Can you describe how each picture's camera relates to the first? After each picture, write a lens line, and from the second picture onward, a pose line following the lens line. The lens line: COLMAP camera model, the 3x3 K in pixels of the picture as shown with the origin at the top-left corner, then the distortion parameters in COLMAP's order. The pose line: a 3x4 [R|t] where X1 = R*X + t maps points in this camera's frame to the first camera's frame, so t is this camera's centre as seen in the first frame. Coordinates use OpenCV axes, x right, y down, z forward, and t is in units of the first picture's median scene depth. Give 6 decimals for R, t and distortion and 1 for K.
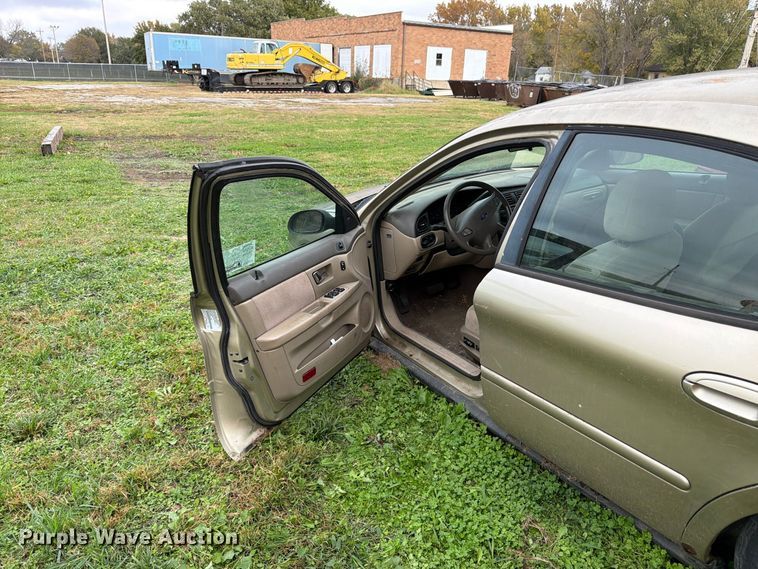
lens RADIAL K [[540.5, 0, 376.0], [0, 540.5, 284.6], [0, 0, 1]] dist [0.002433, -0.007240]
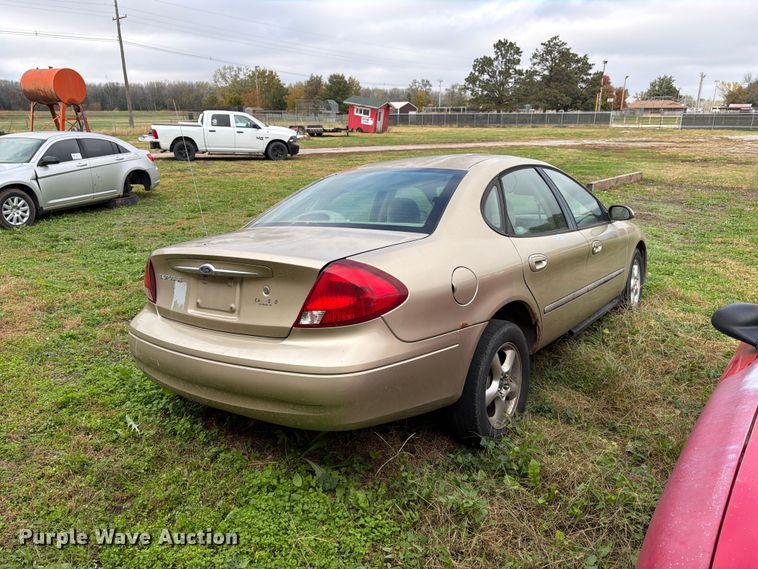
lens RADIAL K [[531.3, 0, 375.2], [0, 531.3, 284.7], [0, 0, 1]] dist [0.031288, -0.040163]
pose [[0.382923, 0.244757, -0.890766, 0.102226], [-0.312849, 0.941641, 0.124249, -0.004085], [0.869193, 0.231098, 0.437148, -0.000469]]
